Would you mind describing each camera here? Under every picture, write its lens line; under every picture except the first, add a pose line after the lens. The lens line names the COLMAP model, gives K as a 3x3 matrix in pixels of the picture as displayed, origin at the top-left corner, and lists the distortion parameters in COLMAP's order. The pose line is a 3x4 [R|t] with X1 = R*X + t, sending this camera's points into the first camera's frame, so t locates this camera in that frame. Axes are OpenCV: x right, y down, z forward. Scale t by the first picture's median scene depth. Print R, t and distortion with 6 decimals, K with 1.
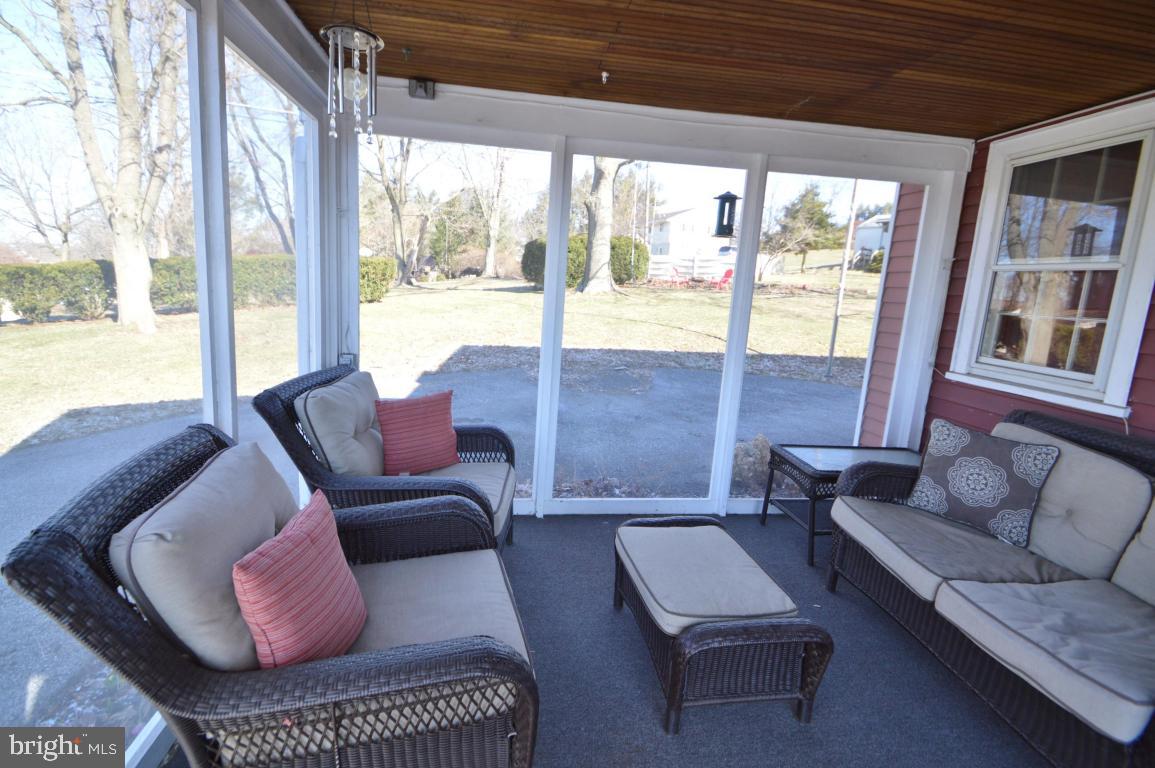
lens RADIAL K [[509.5, 0, 556.1], [0, 509.5, 365.9], [0, 0, 1]] dist [0.011004, -0.014657]
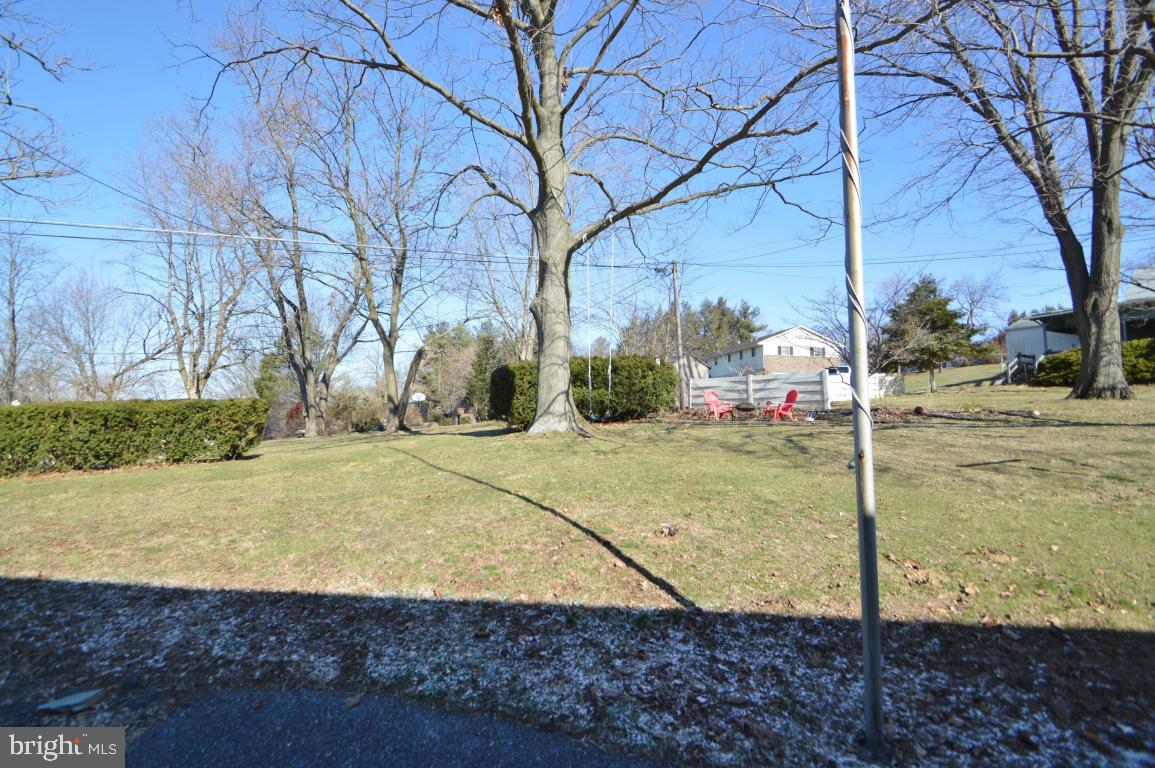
lens RADIAL K [[504.5, 0, 559.9], [0, 504.5, 377.6], [0, 0, 1]] dist [0.002300, -0.012348]
pose [[0.973059, -0.062709, -0.221866, 0.246943], [0.006385, 0.969261, -0.245951, -0.055026], [0.230469, 0.237908, 0.943548, 0.375588]]
